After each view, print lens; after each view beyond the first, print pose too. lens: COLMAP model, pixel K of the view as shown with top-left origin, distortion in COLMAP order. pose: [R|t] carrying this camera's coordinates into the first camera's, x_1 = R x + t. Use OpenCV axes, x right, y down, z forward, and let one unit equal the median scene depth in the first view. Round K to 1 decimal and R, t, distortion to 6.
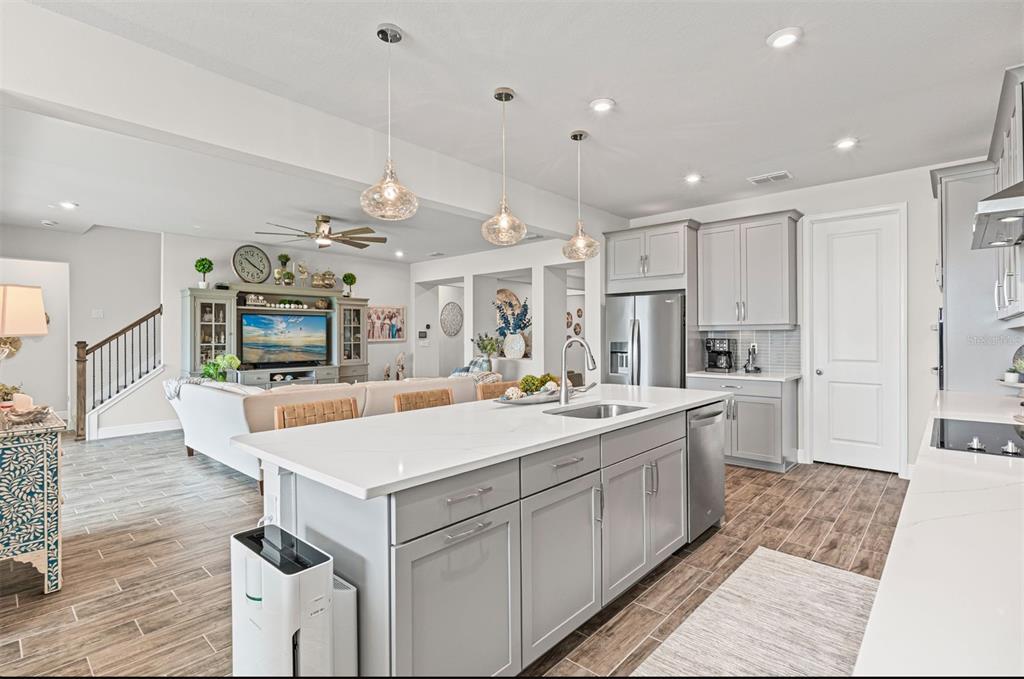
lens RADIAL K [[490.0, 0, 515.7], [0, 490.0, 338.3], [0, 0, 1]] dist [0.000262, -0.000332]
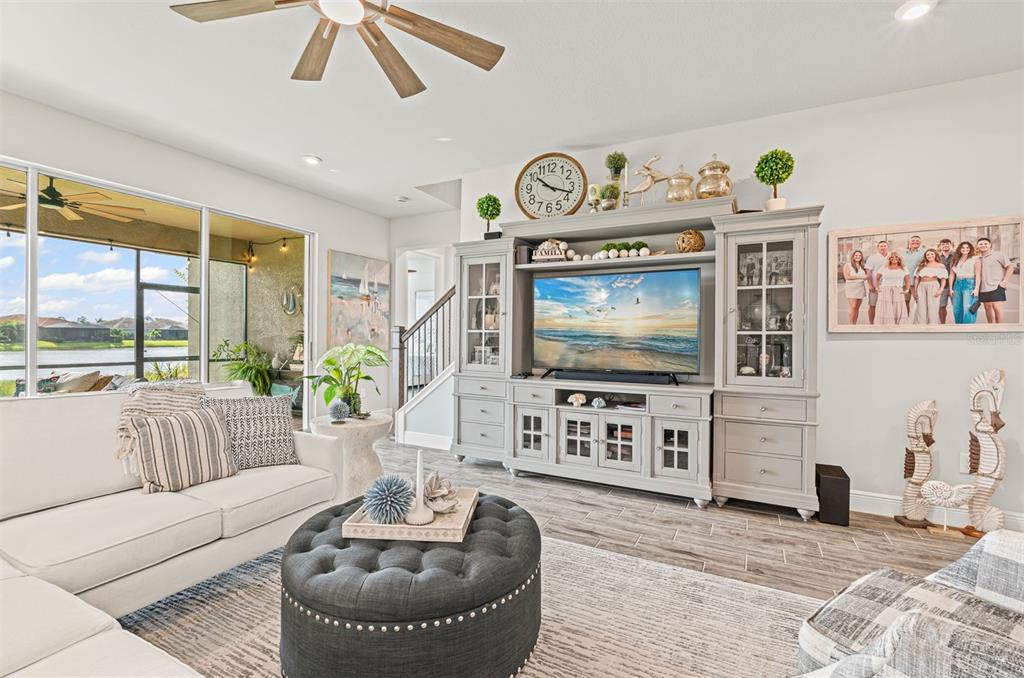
lens RADIAL K [[452.9, 0, 508.0], [0, 452.9, 336.9], [0, 0, 1]] dist [-0.004402, -0.000006]
pose [[0.254477, 0.005739, -0.967062, -0.054707], [-0.018780, 0.999823, 0.000991, 0.016867], [0.966897, 0.017909, 0.254539, 0.783478]]
